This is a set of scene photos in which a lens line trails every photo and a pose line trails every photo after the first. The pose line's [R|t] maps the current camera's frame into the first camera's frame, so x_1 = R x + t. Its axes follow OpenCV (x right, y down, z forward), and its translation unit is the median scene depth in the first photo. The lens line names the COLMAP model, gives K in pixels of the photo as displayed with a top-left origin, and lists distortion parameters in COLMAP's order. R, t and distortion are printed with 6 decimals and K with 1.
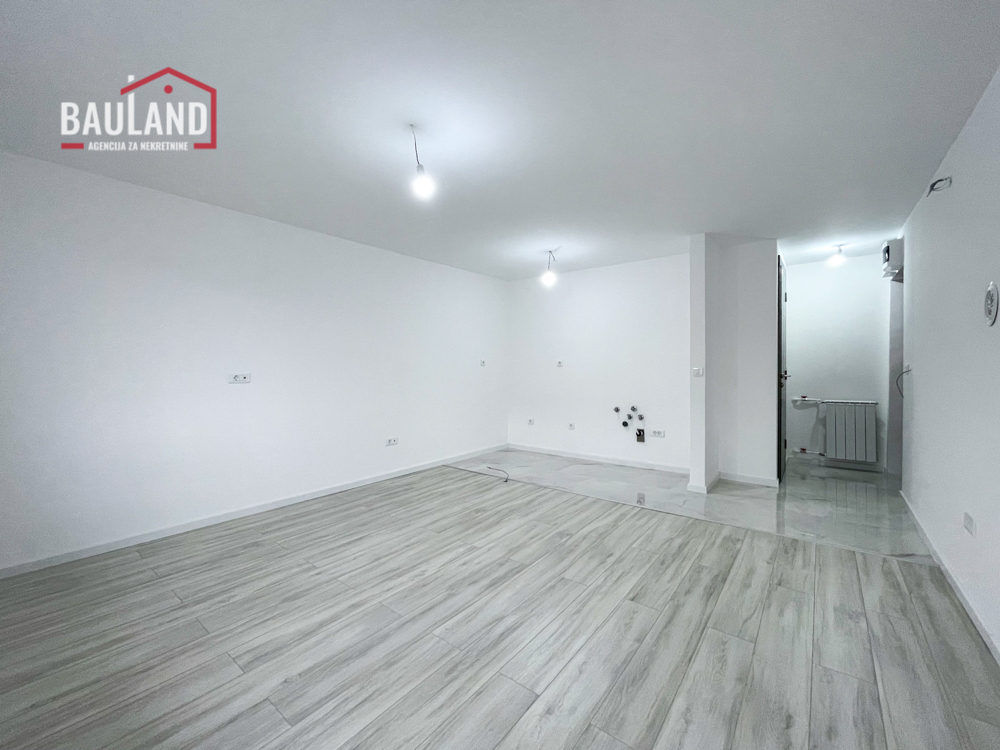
lens RADIAL K [[411.1, 0, 499.2], [0, 411.1, 367.7], [0, 0, 1]] dist [0.000340, -0.000145]
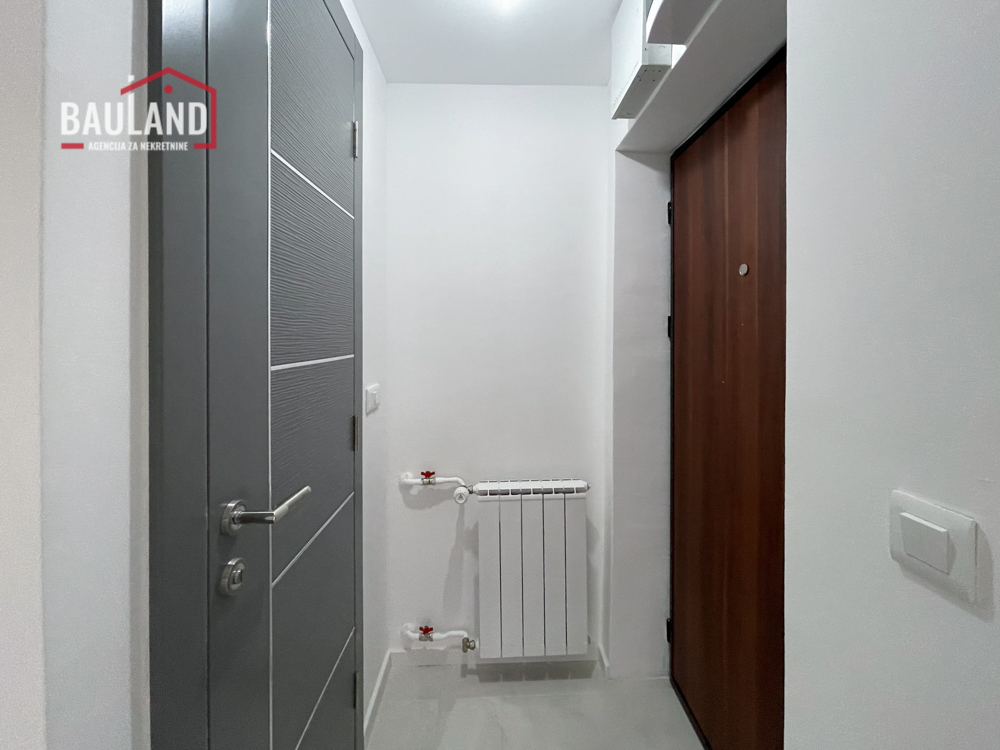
lens RADIAL K [[420.3, 0, 508.2], [0, 420.3, 335.2], [0, 0, 1]] dist [-0.001826, -0.000280]
pose [[0.763018, 0.000795, 0.646377, 0.877343], [-0.002612, 0.999995, 0.001853, -0.067325], [-0.646372, -0.003102, 0.763016, 1.070829]]
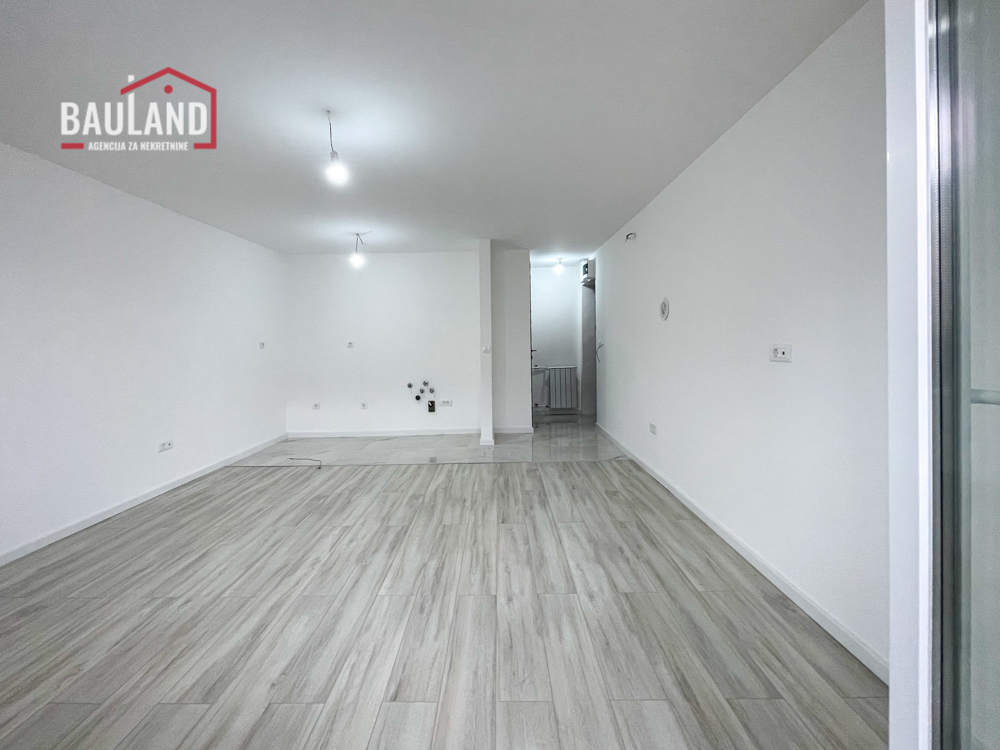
lens RADIAL K [[422.4, 0, 487.2], [0, 422.4, 348.5], [0, 0, 1]] dist [0.001863, 0.000096]
pose [[0.801709, -0.021982, 0.597311, -0.342293], [0.020086, 0.999750, 0.009832, -0.004817], [-0.597377, 0.004115, 0.801950, -0.037675]]
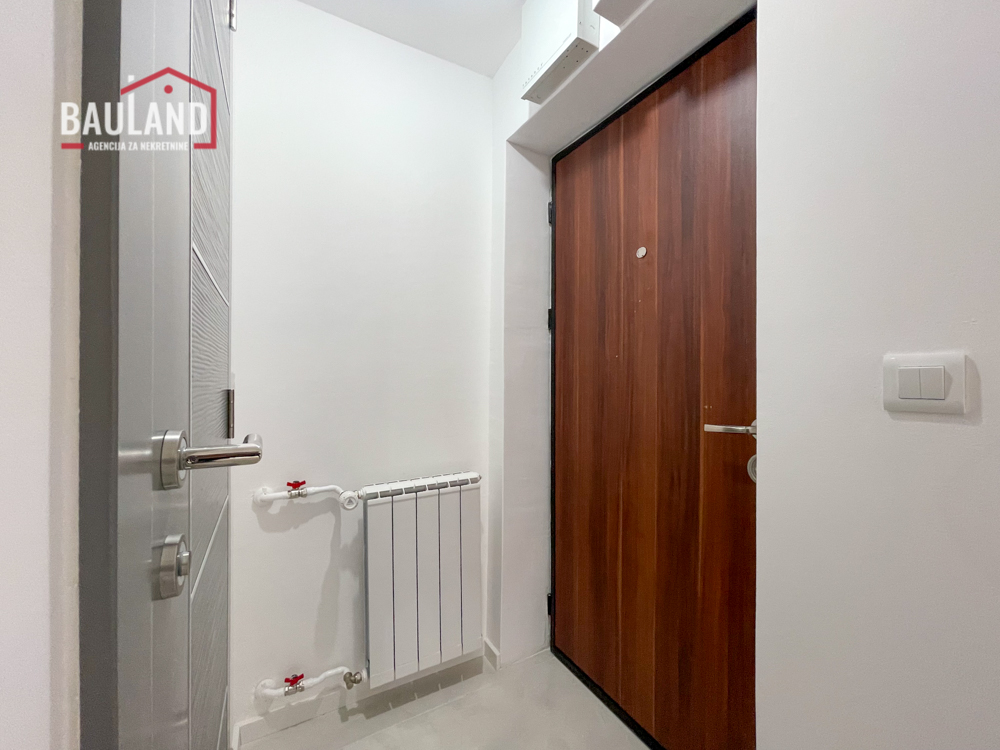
lens RADIAL K [[410.2, 0, 500.0], [0, 410.2, 375.0], [0, 0, 1]] dist [0.000431, 0.000006]
pose [[0.387251, 0.006012, 0.921955, 0.838347], [-0.001933, 0.999982, -0.005709, 0.000683], [-0.921972, 0.000429, 0.387256, 1.189287]]
